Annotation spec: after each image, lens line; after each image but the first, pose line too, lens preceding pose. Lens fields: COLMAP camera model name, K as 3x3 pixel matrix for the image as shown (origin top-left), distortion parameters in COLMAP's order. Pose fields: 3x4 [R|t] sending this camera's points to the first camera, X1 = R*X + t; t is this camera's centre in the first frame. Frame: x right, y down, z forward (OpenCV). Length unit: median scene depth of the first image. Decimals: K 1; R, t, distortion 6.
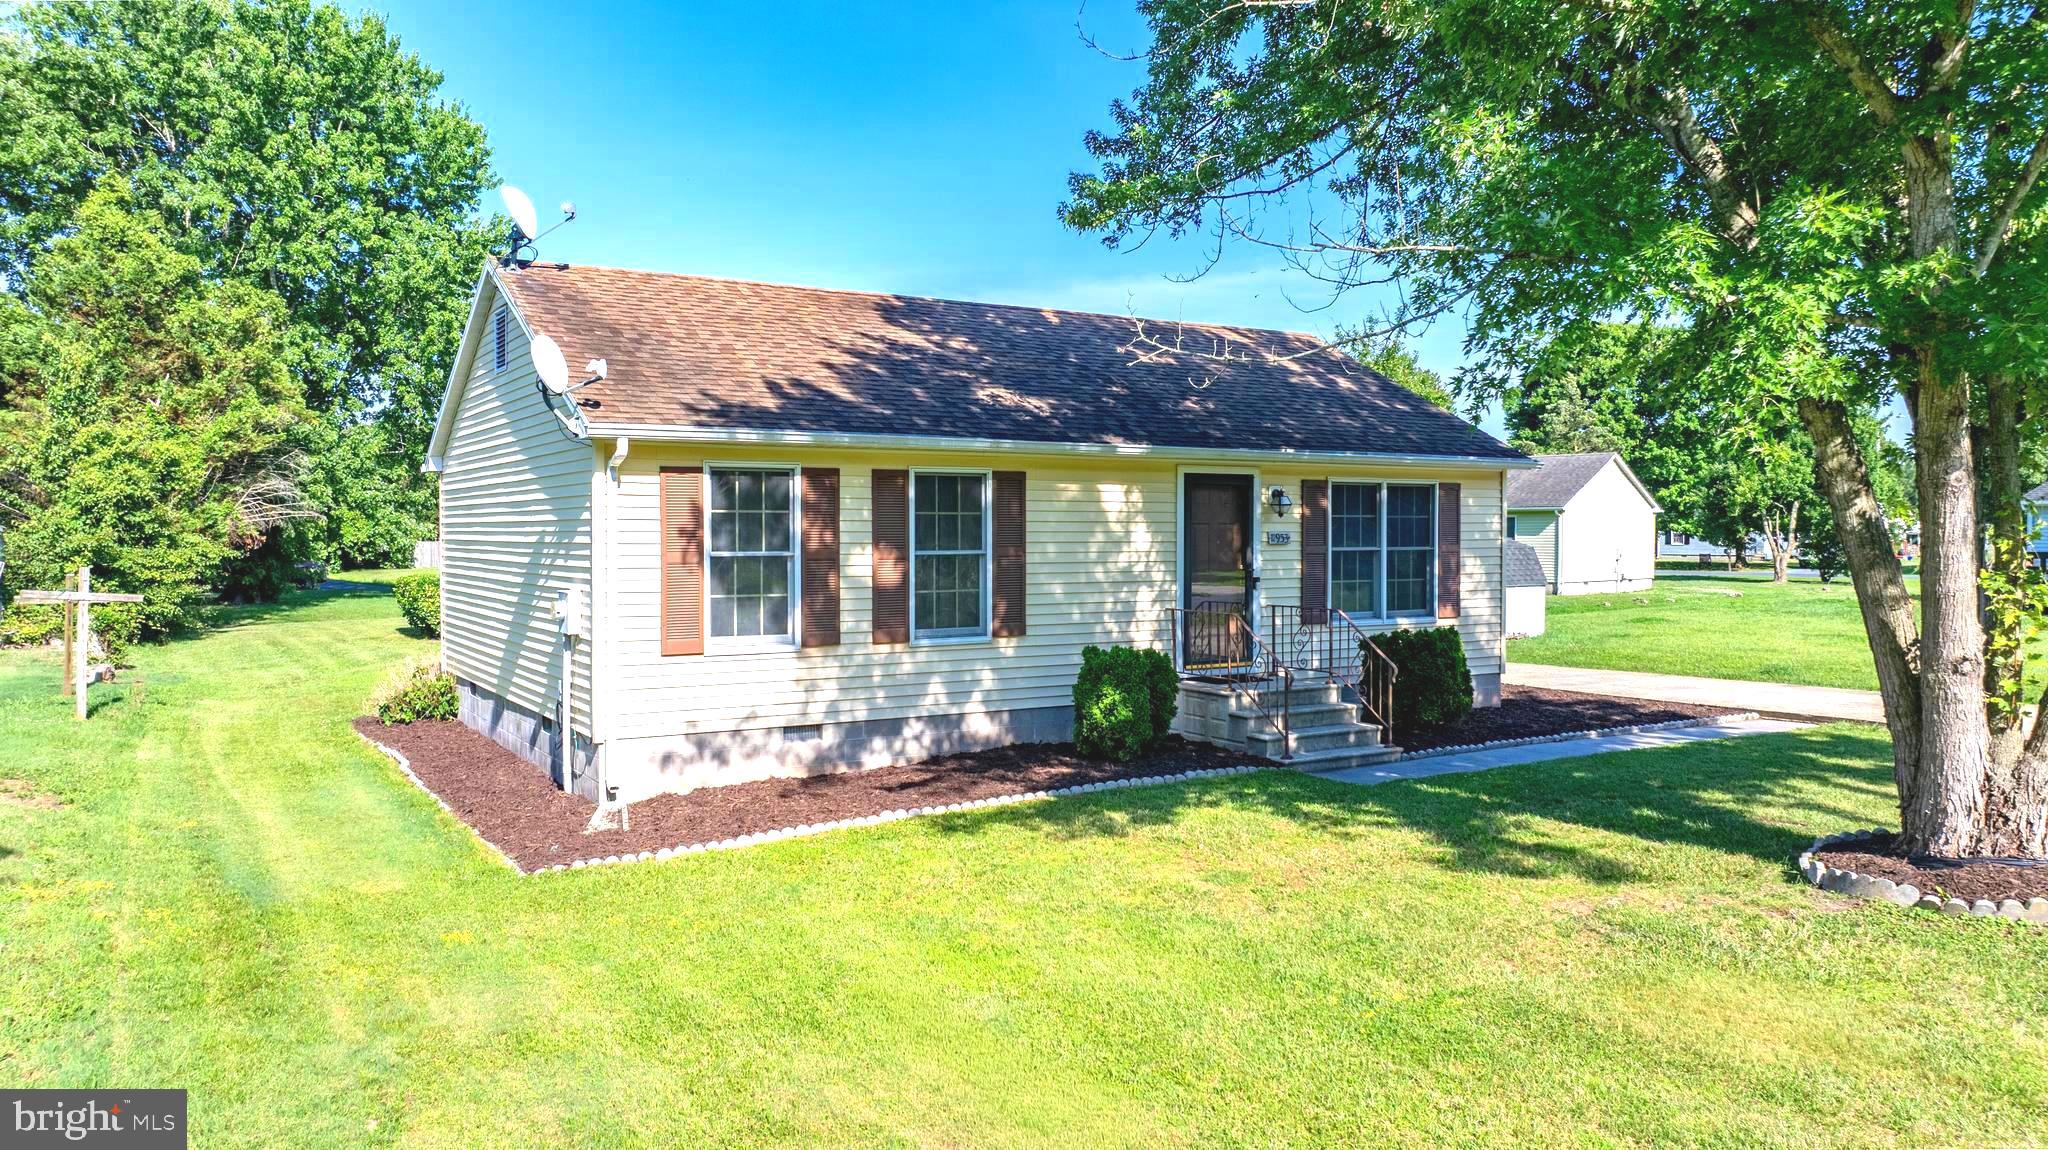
lens RADIAL K [[1453.5, 0, 1024.0], [0, 1453.5, 575.0], [0, 0, 1]] dist [-0.053438, 0.069447]
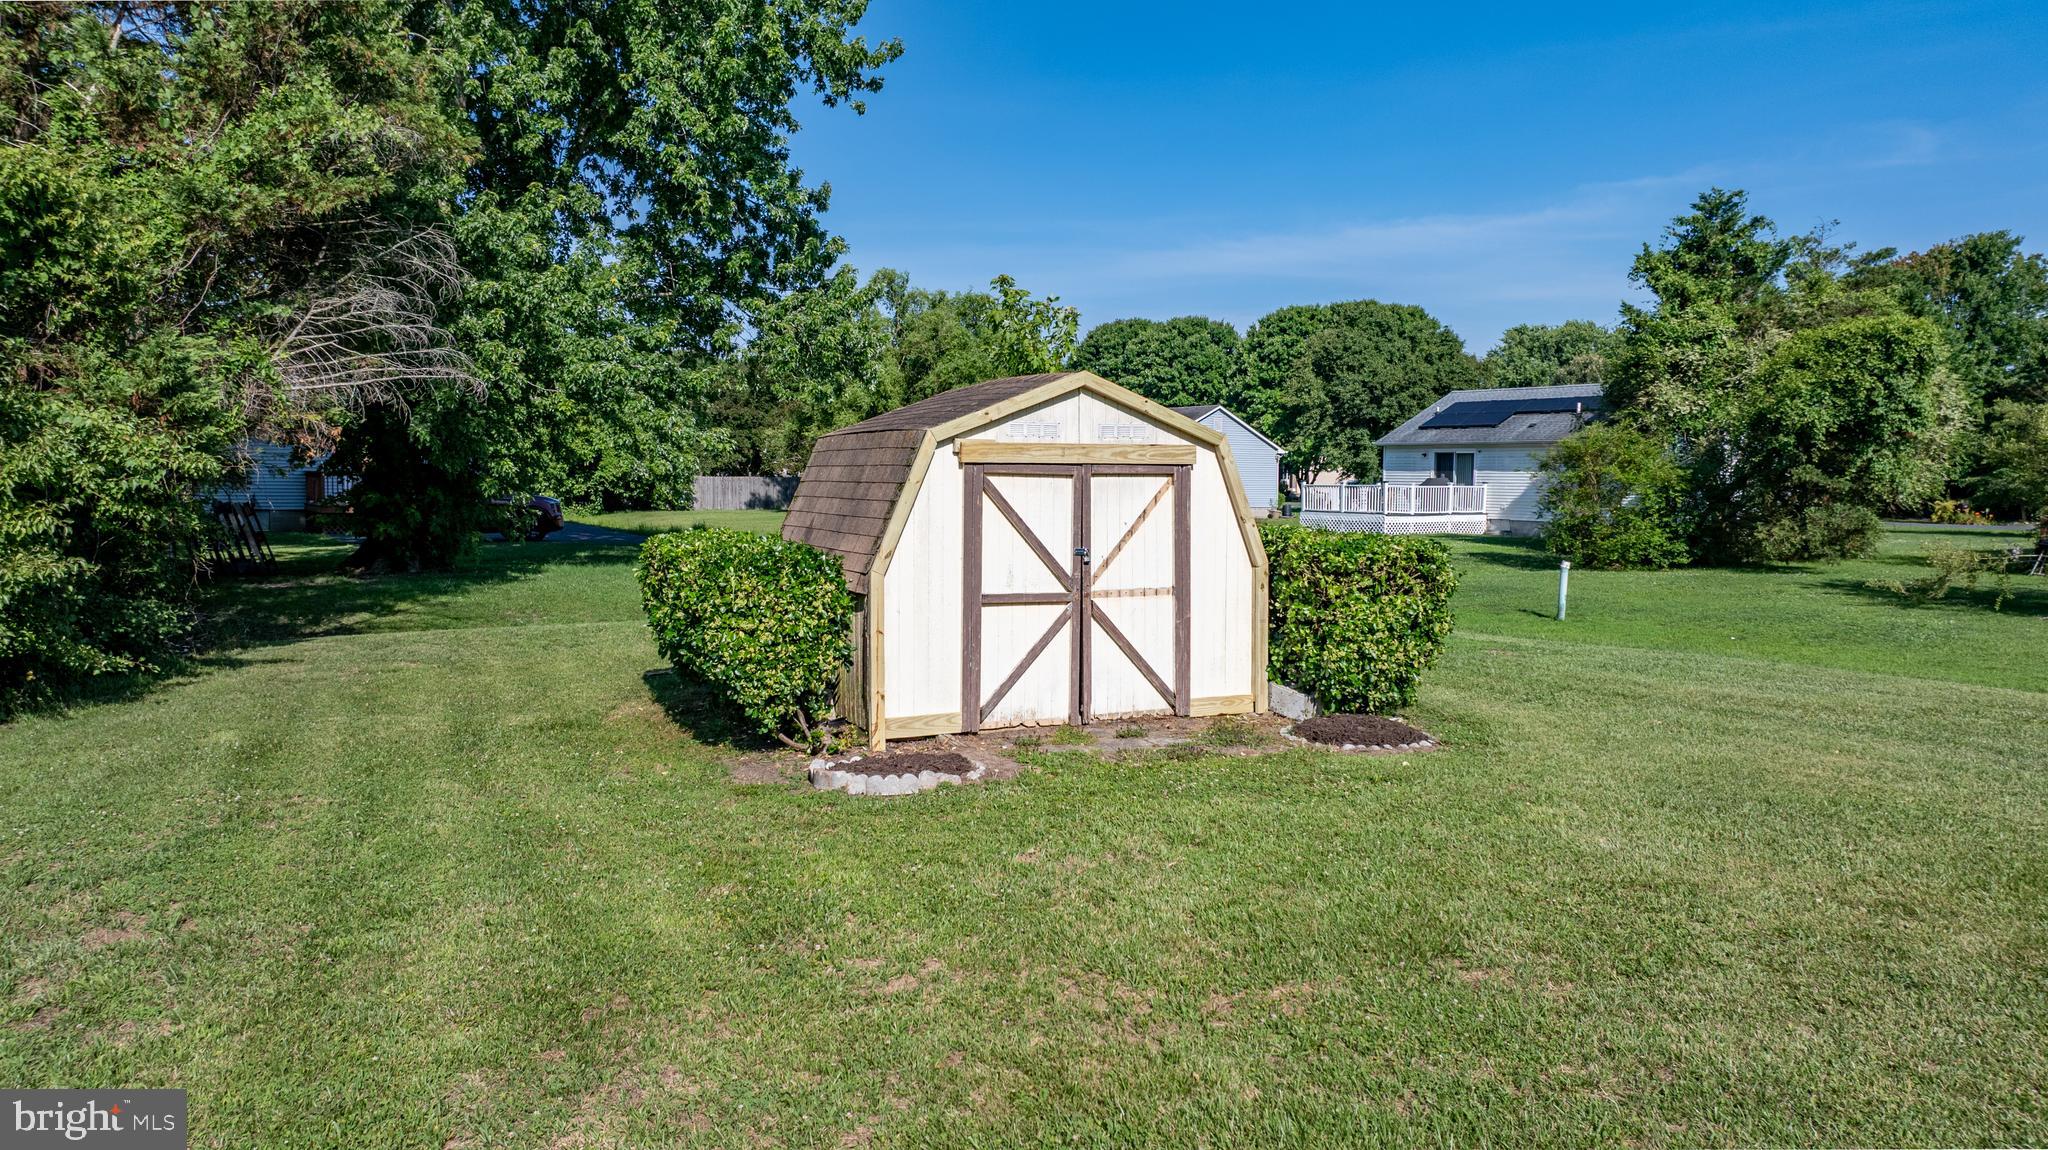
lens RADIAL K [[1453.5, 0, 1024.0], [0, 1453.5, 575.0], [0, 0, 1]] dist [-0.053438, 0.069447]
pose [[0.985158, 0.024047, -0.169955, -0.265620], [-0.018066, 0.999165, 0.036657, -0.004039], [0.170694, -0.033042, 0.984770, 0.625975]]
